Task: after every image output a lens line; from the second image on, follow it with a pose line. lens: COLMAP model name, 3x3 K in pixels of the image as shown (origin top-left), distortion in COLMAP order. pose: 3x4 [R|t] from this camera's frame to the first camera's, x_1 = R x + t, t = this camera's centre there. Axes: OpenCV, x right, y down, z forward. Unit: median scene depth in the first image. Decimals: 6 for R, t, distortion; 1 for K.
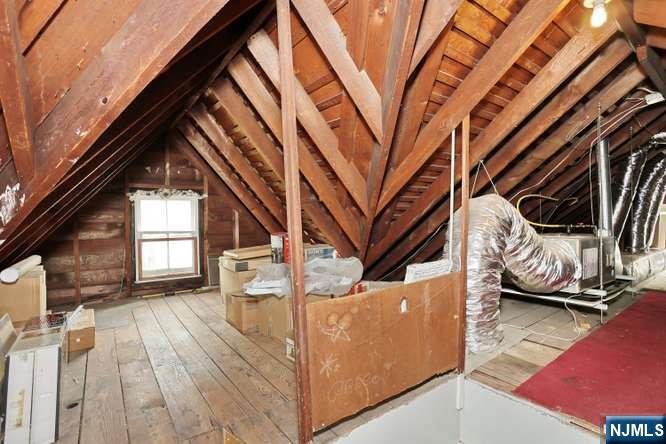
lens RADIAL K [[325.9, 0, 330.4], [0, 325.9, 220.3], [0, 0, 1]] dist [-0.005473, -0.000425]
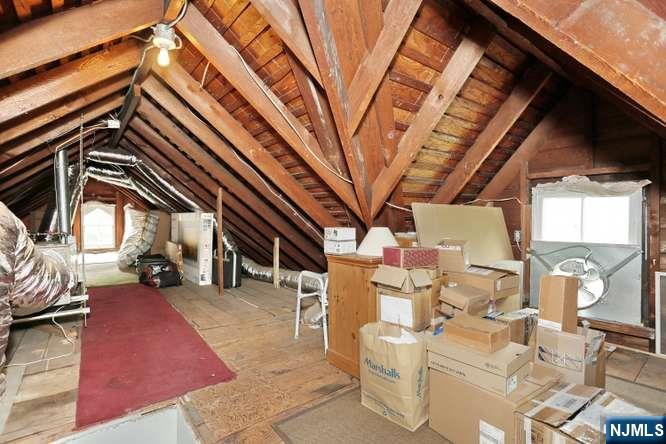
lens RADIAL K [[325.9, 0, 330.3], [0, 325.9, 223.1], [0, 0, 1]] dist [-0.005473, -0.000425]
pose [[-0.052942, -0.003558, 0.998591, -0.255238], [0.005350, 0.999978, 0.003846, -0.014735], [-0.998583, 0.005546, -0.052922, 0.282084]]
